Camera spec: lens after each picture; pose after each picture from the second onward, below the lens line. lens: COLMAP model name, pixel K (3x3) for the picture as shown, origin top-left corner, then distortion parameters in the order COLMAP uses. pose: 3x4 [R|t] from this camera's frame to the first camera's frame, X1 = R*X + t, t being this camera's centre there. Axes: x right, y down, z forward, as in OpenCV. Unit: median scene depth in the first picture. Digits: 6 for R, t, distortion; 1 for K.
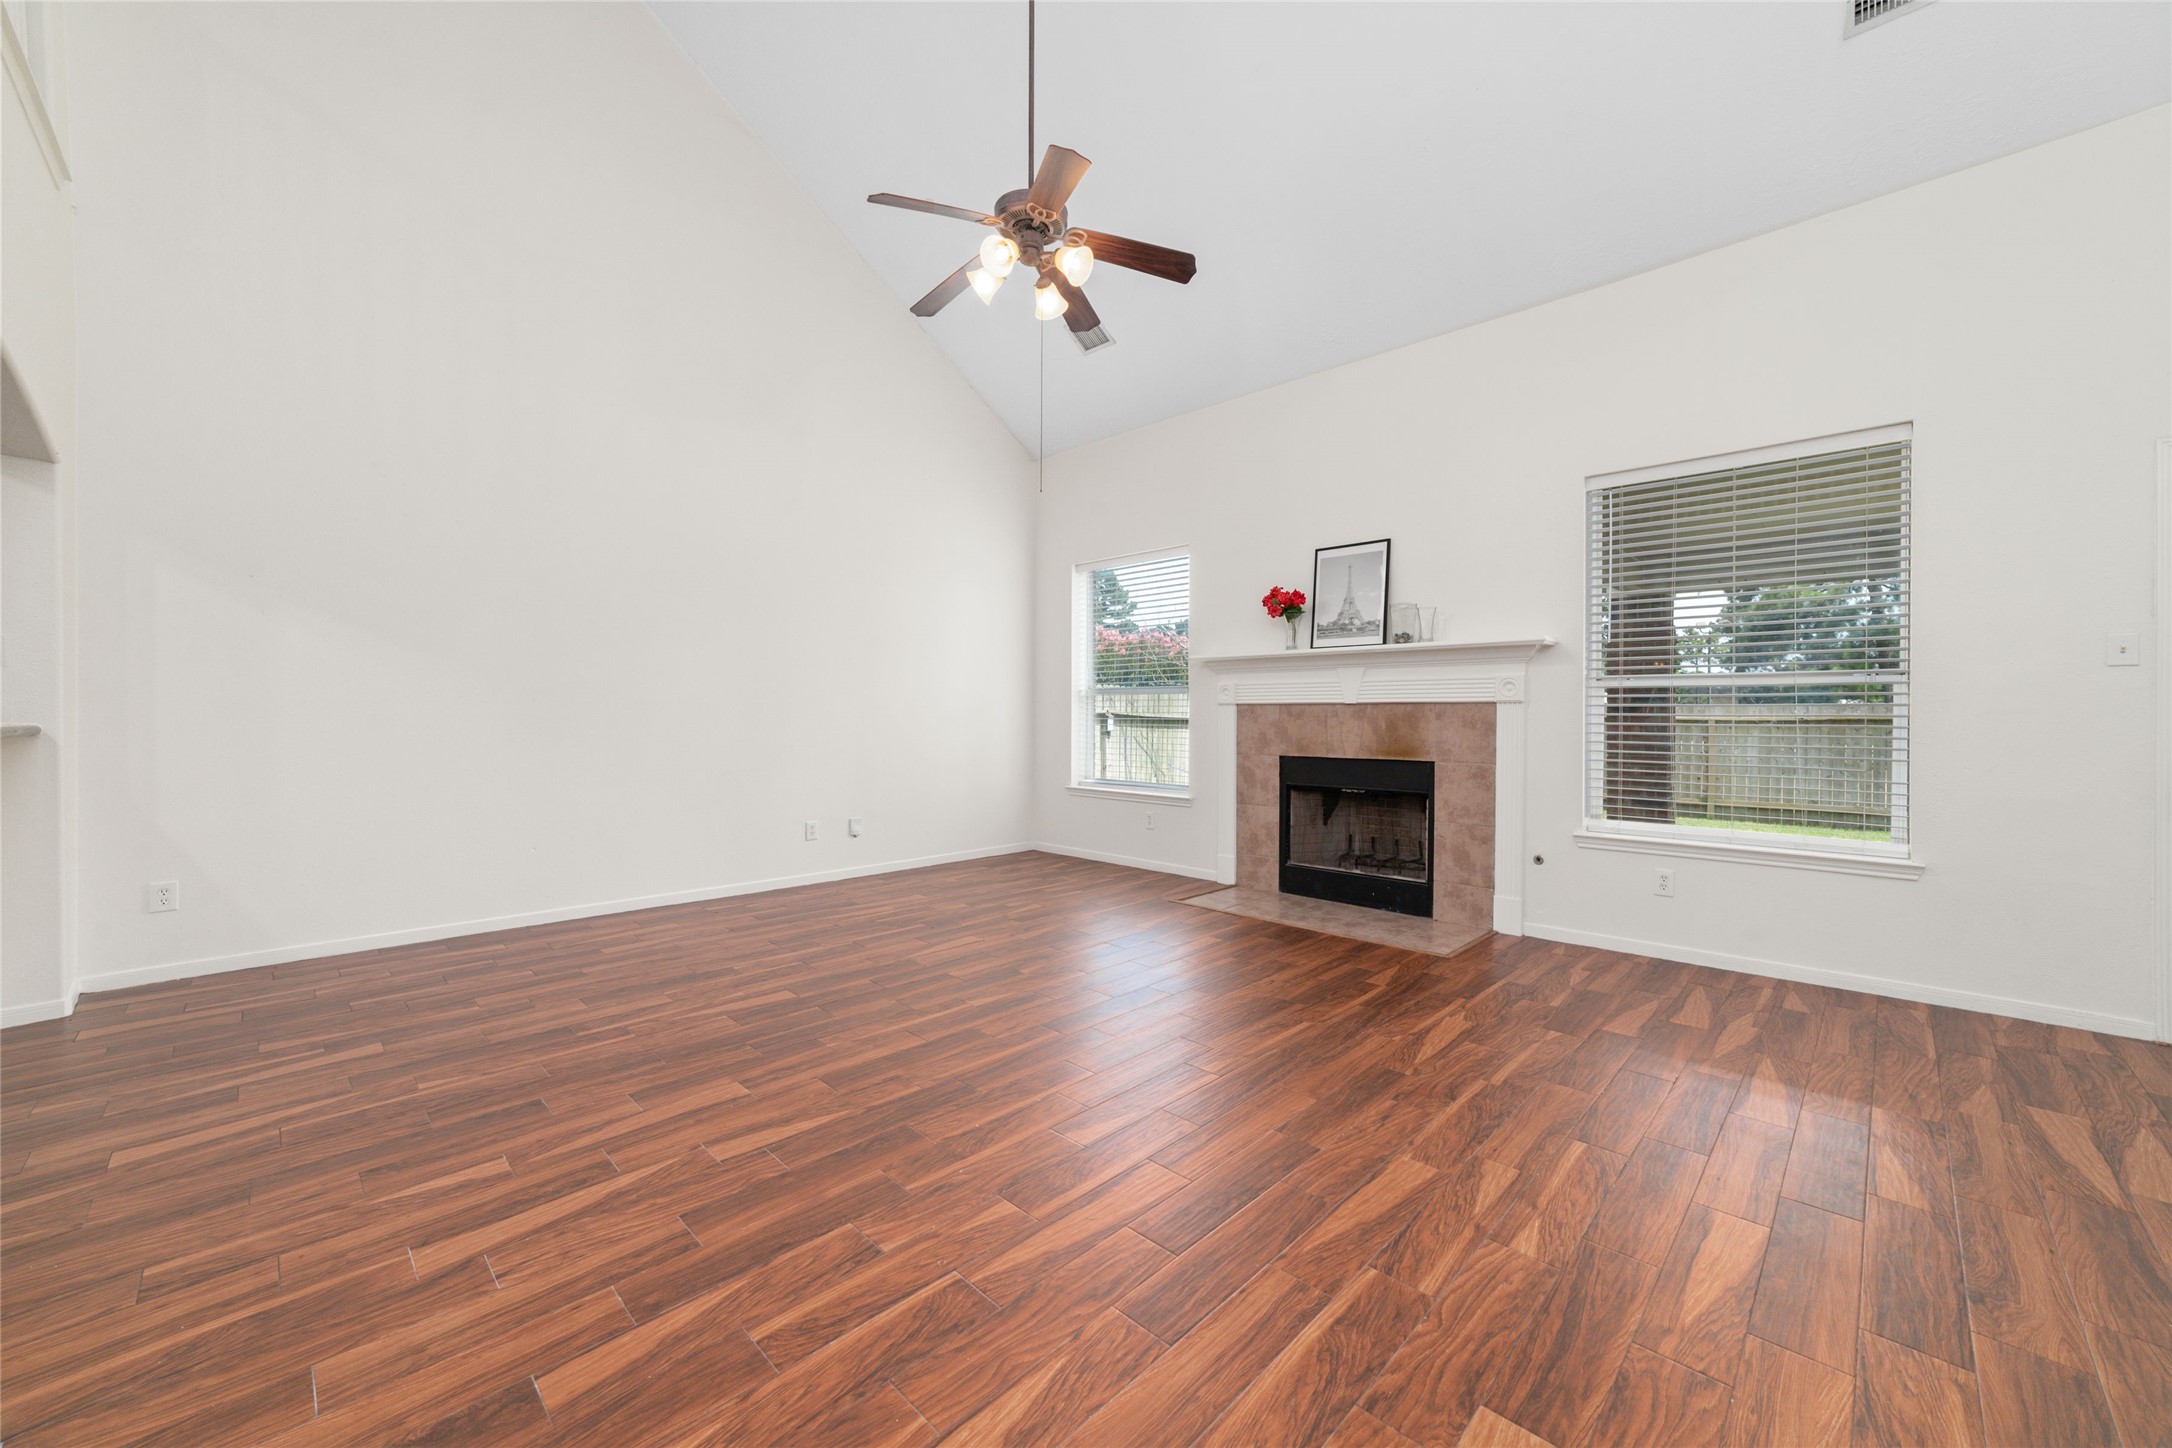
lens RADIAL K [[830.2, 0, 1093.1], [0, 830.2, 727.8], [0, 0, 1]] dist [-0.022265, 0.006779]
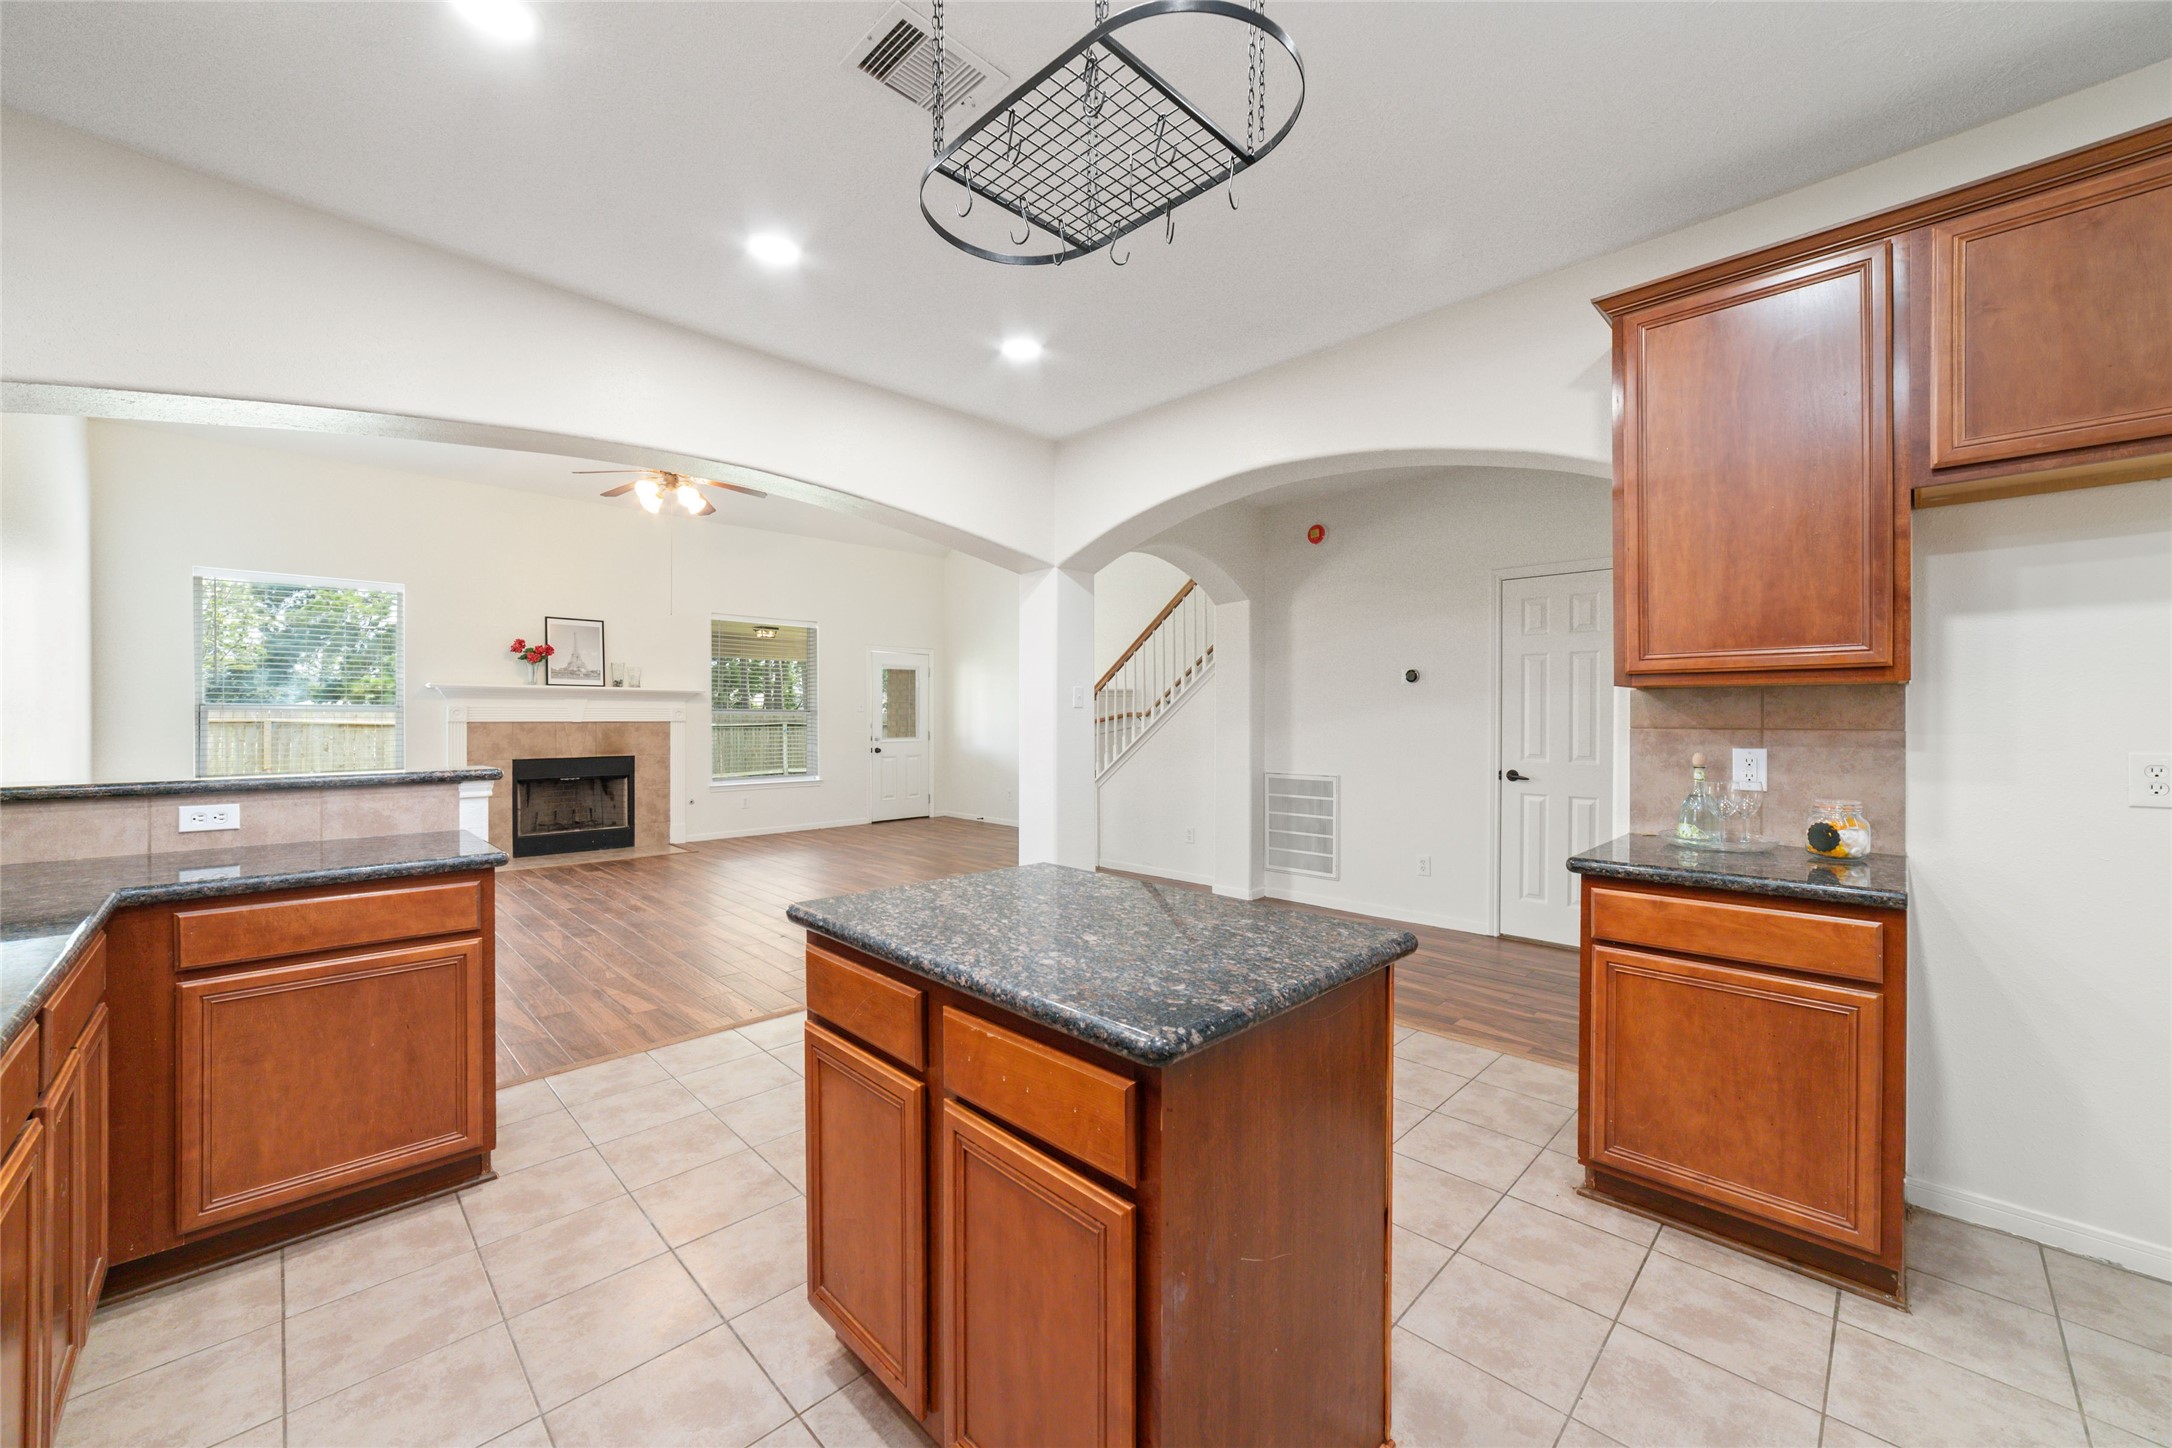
lens RADIAL K [[830.2, 0, 1092.5], [0, 830.2, 718.0], [0, 0, 1]] dist [-0.022265, 0.006779]
pose [[0.010424, -0.005354, 0.999931, -1.852127], [0.012269, 0.999911, 0.005226, -0.050233], [-0.999870, 0.012213, 0.010488, 0.027866]]
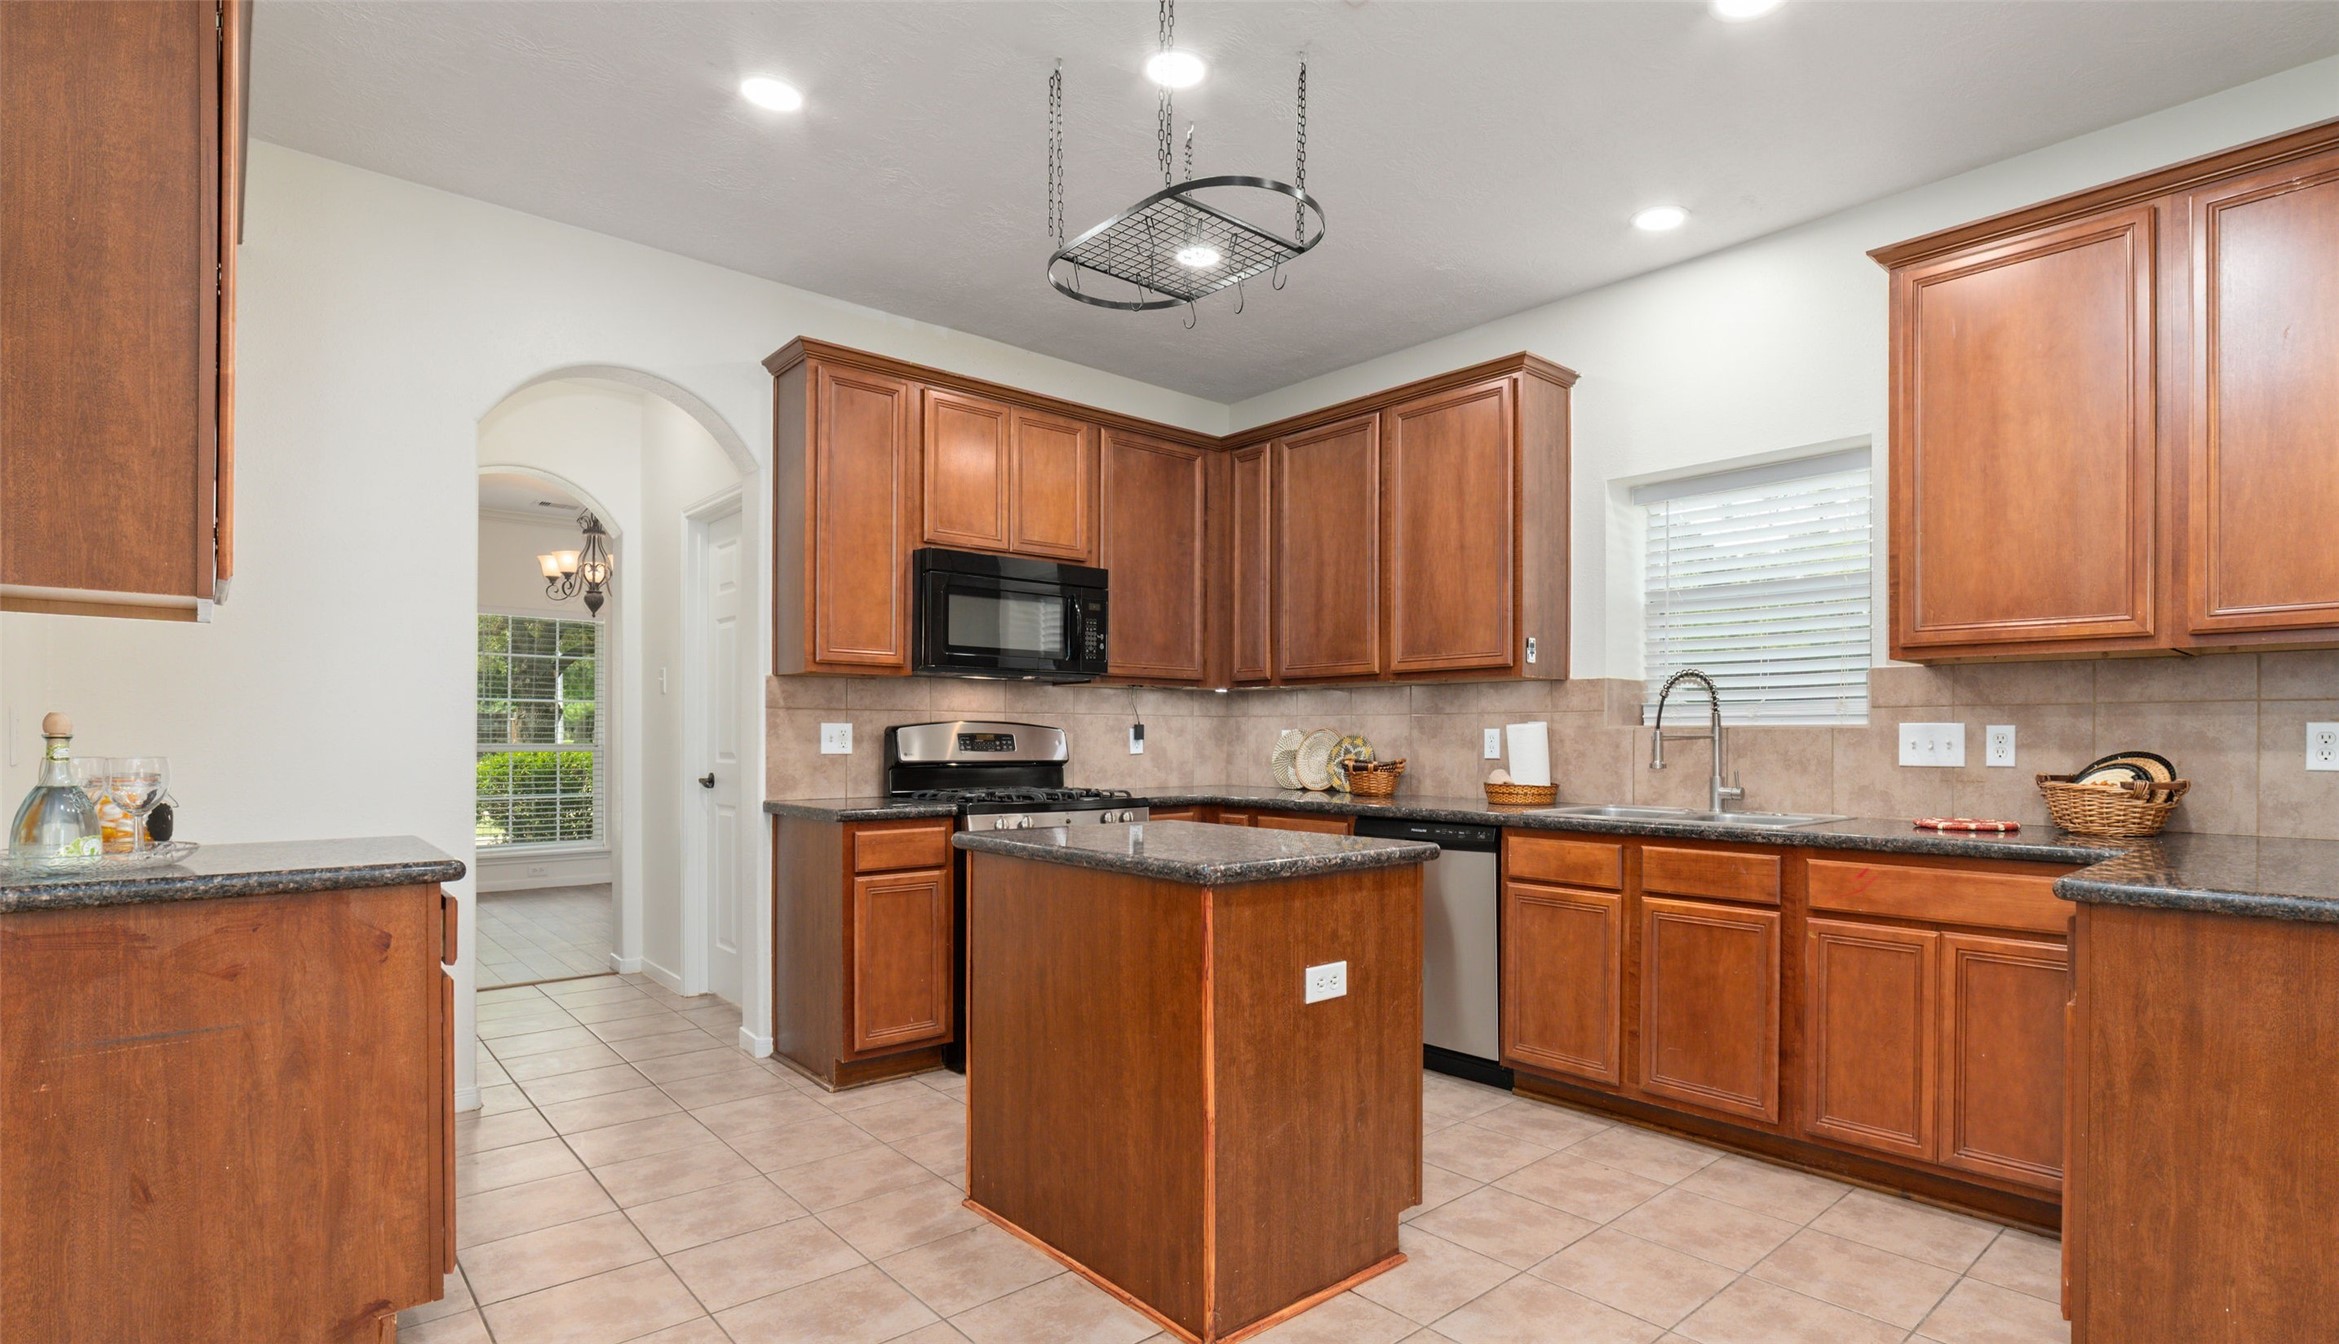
lens RADIAL K [[1126.1, 0, 1273.3], [0, 1126.1, 741.8], [0, 0, 1]] dist [-0.027888, 0.002081]
pose [[-0.037118, 0.000777, -0.999311, -0.585030], [-0.017431, 0.999847, 0.001425, -0.005838], [0.999159, 0.017472, -0.037098, 0.132751]]
